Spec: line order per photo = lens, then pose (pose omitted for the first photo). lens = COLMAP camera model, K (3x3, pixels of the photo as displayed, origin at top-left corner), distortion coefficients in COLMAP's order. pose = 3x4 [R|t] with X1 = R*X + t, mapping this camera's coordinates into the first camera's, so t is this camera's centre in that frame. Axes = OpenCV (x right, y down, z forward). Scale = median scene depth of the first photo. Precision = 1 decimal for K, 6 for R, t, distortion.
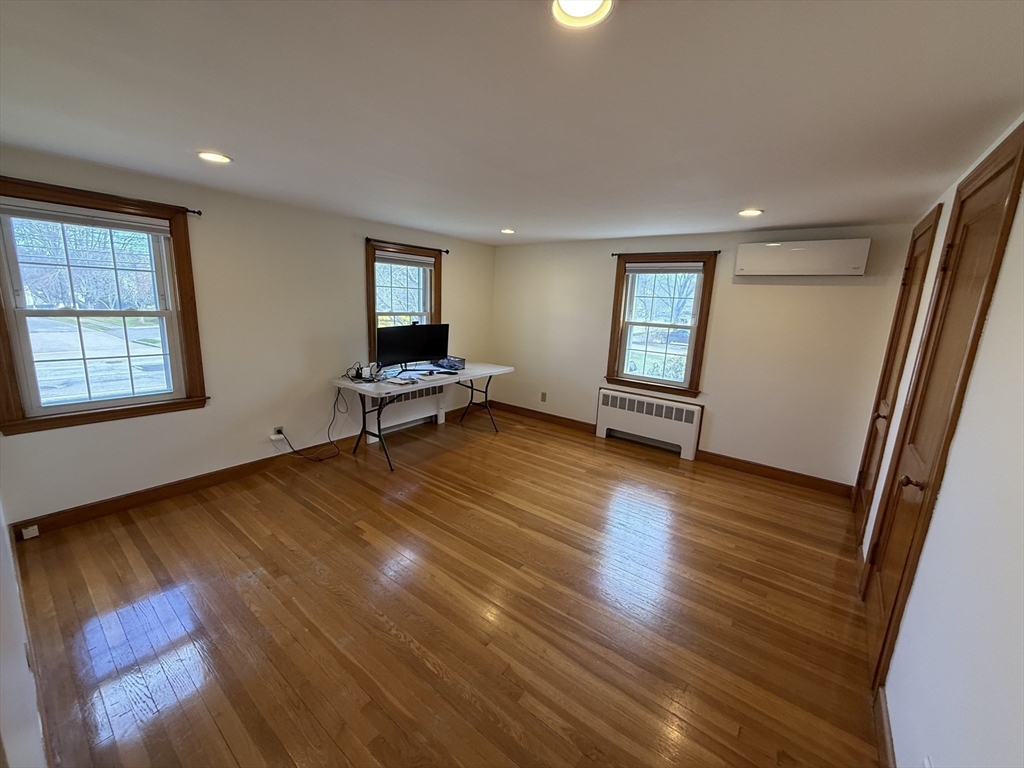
lens RADIAL K [[409.1, 0, 507.8], [0, 409.1, 381.1], [0, 0, 1]] dist [0.002013, -0.000089]
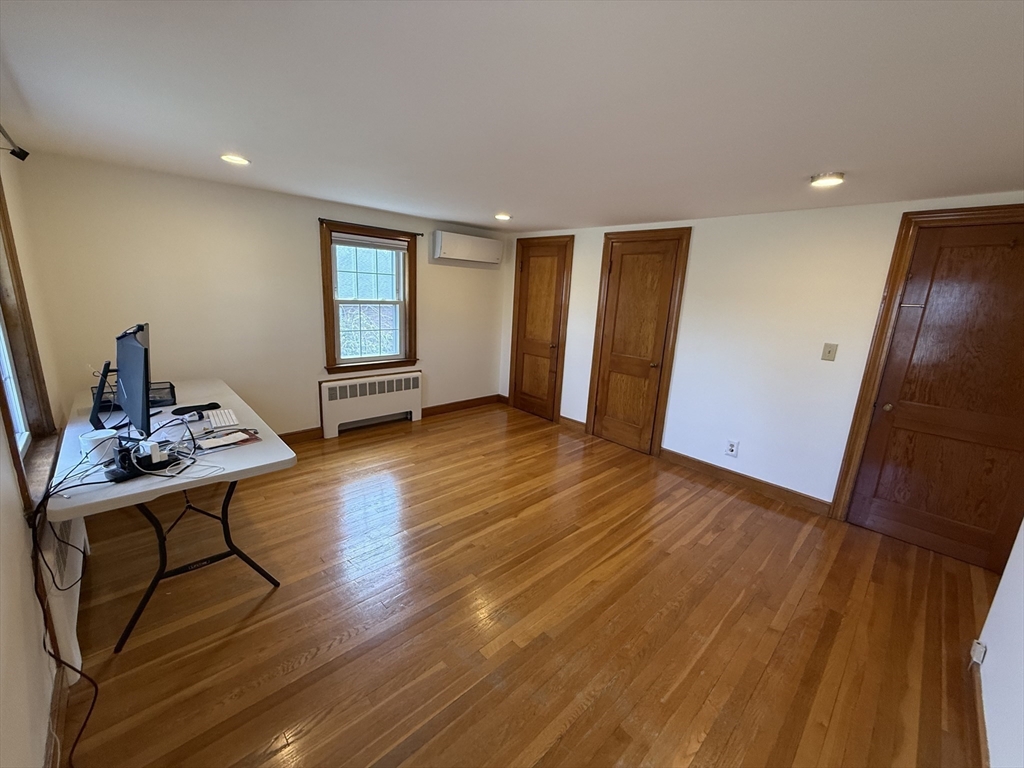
lens RADIAL K [[409.1, 0, 509.0], [0, 409.1, 382.5], [0, 0, 1]] dist [0.002013, -0.000089]
pose [[0.154739, -0.255854, 0.954251, -0.658897], [0.152128, 0.960536, 0.232870, -0.153382], [-0.976173, 0.109134, 0.187555, 0.613790]]
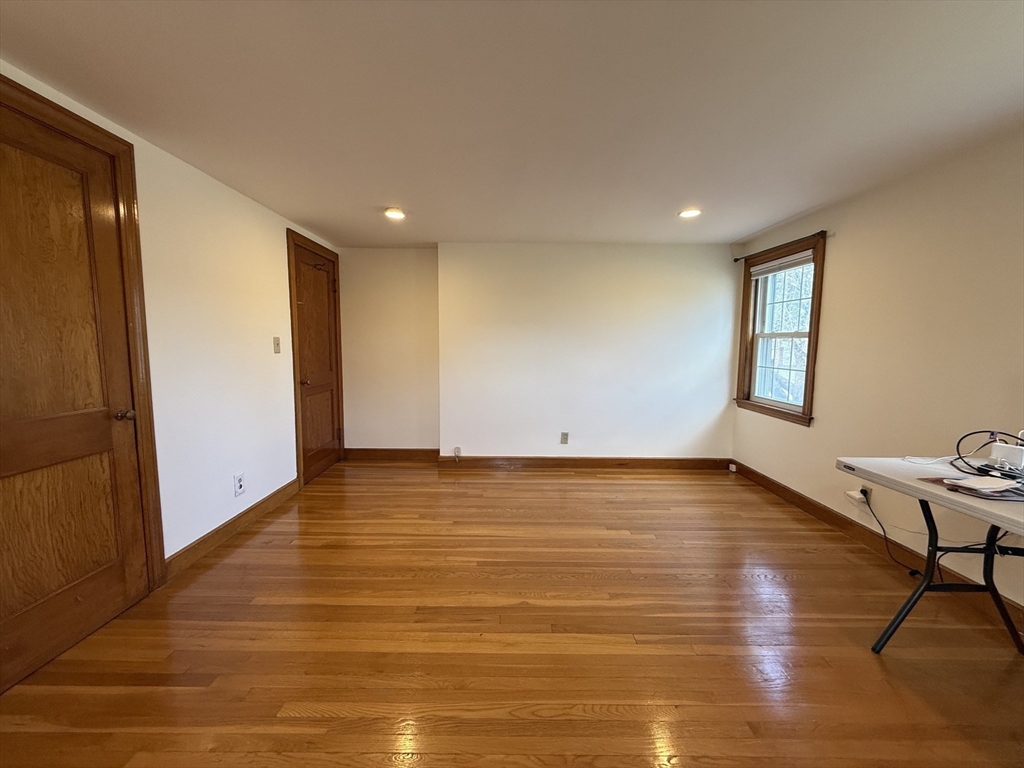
lens RADIAL K [[409.1, 0, 509.4], [0, 409.1, 381.4], [0, 0, 1]] dist [0.002013, -0.000089]
pose [[-0.790293, 0.004729, -0.612711, 0.369791], [-0.163663, 0.962009, 0.218523, -0.119066], [0.590468, 0.272975, -0.759495, 1.095941]]
